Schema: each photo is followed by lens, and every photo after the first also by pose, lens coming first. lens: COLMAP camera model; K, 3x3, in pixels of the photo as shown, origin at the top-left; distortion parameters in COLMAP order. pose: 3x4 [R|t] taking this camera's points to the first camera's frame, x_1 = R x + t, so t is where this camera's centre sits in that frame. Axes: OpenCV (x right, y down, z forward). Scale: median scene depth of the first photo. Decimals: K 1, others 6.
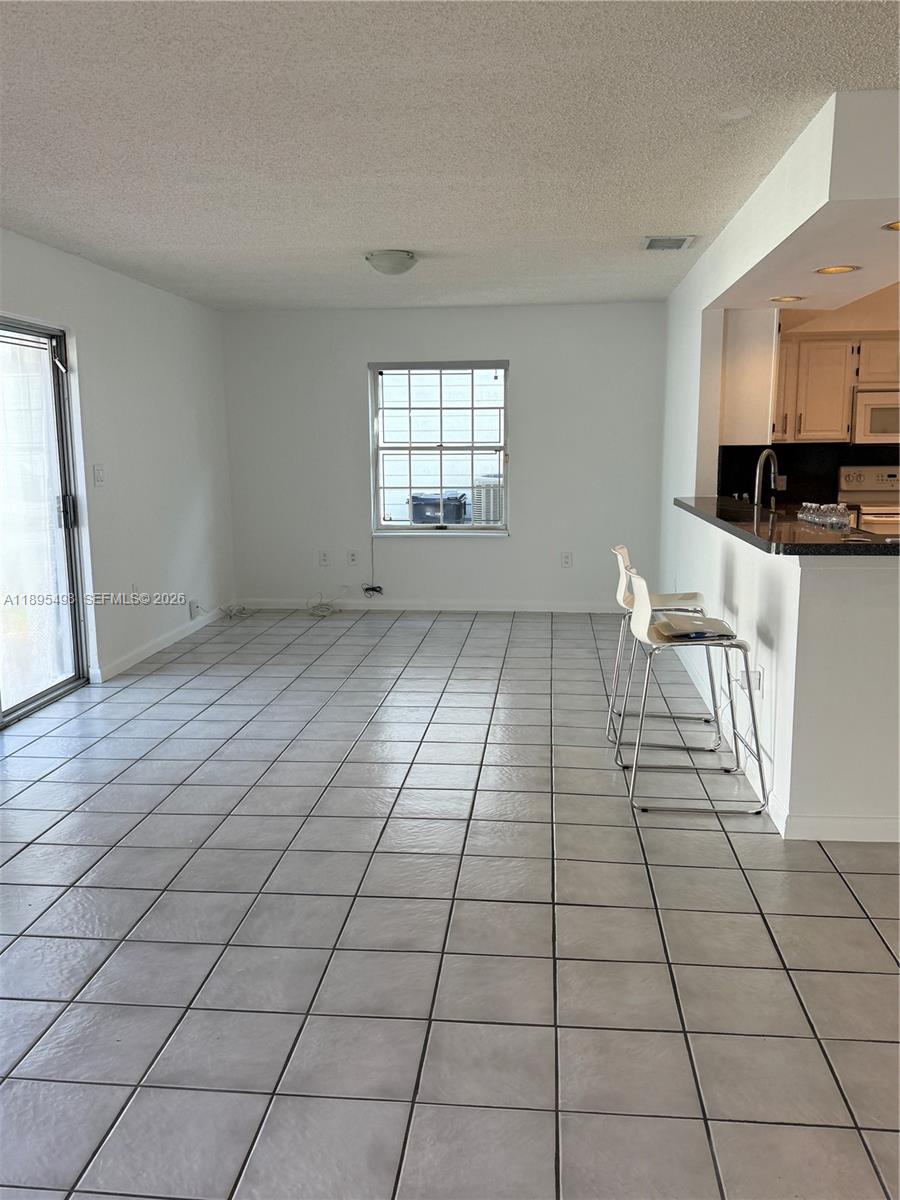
lens RADIAL K [[962.5, 0, 450.0], [0, 962.5, 600.0], [0, 0, 1]] dist [0.158381, -0.286779]
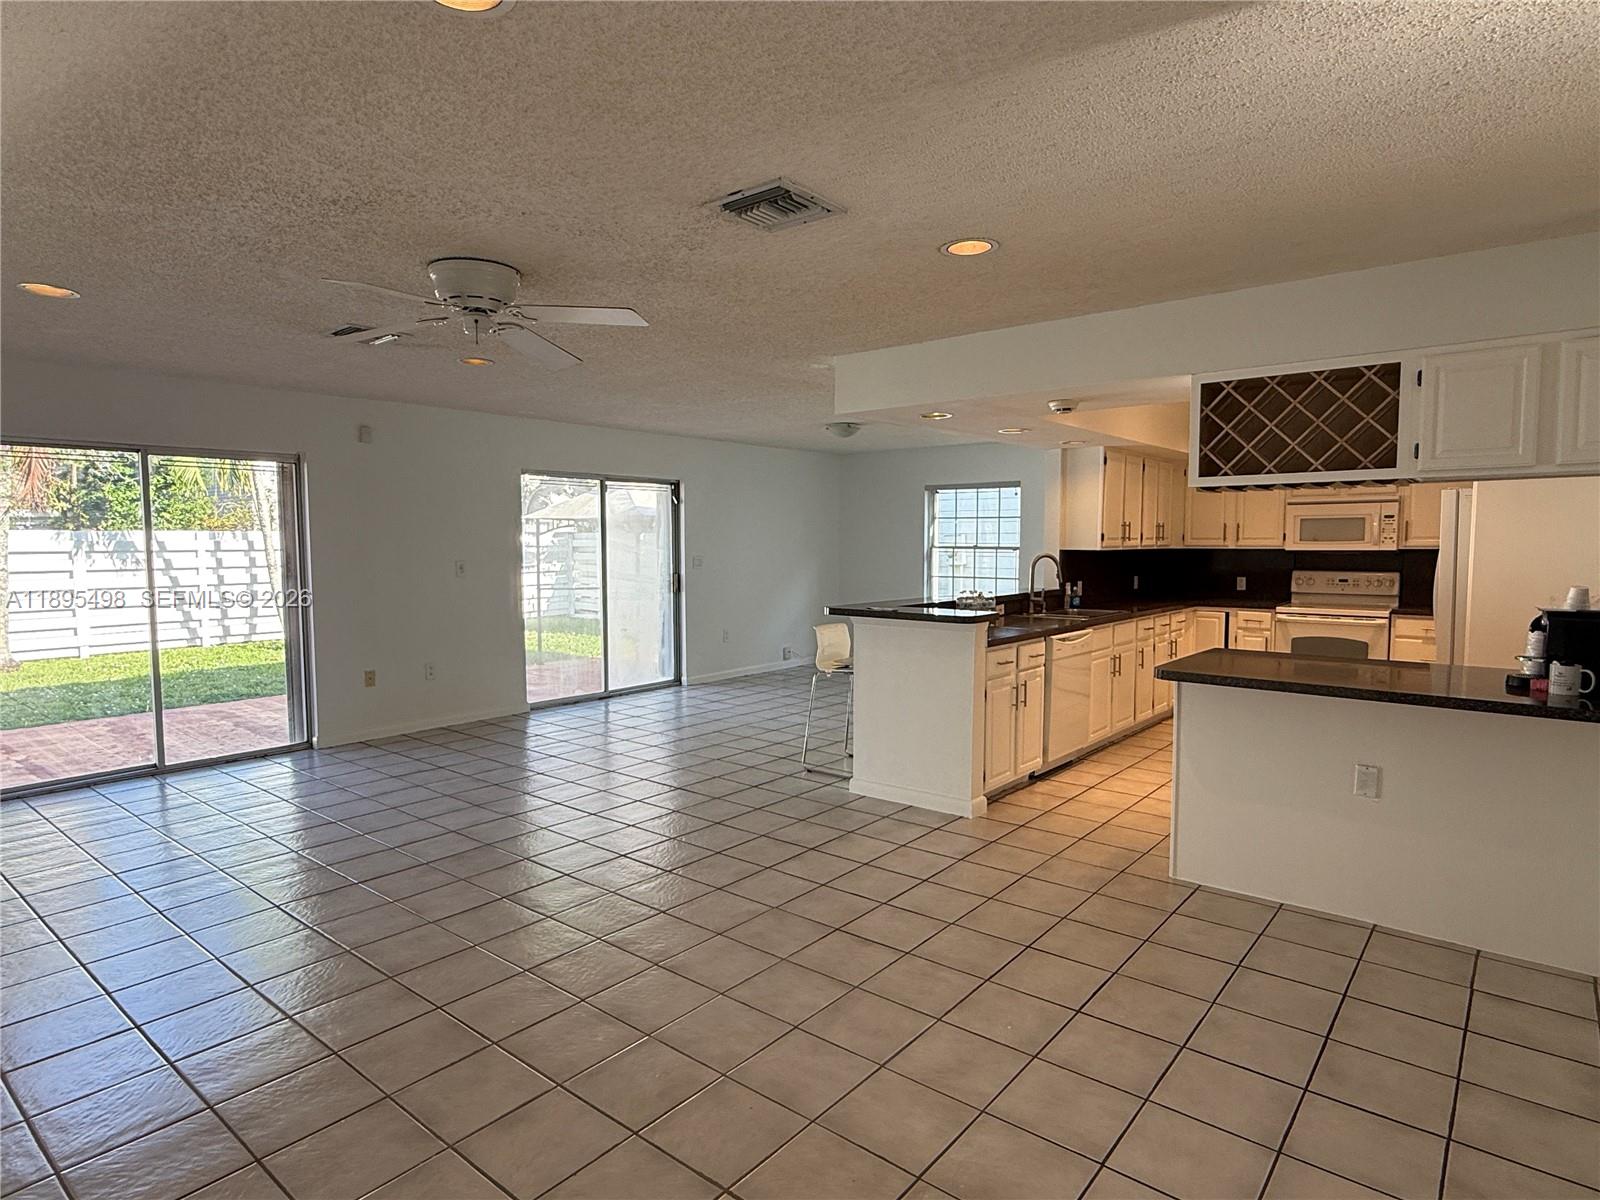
lens RADIAL K [[925.8, 0, 800.0], [0, 925.8, 600.0], [0, 0, 1]] dist [0.000601, 0.000084]
pose [[0.824283, 0.044655, -0.564415, 0.682815], [-0.097354, 0.993216, -0.063598, 0.020793], [0.557746, 0.107371, 0.823038, -0.201975]]
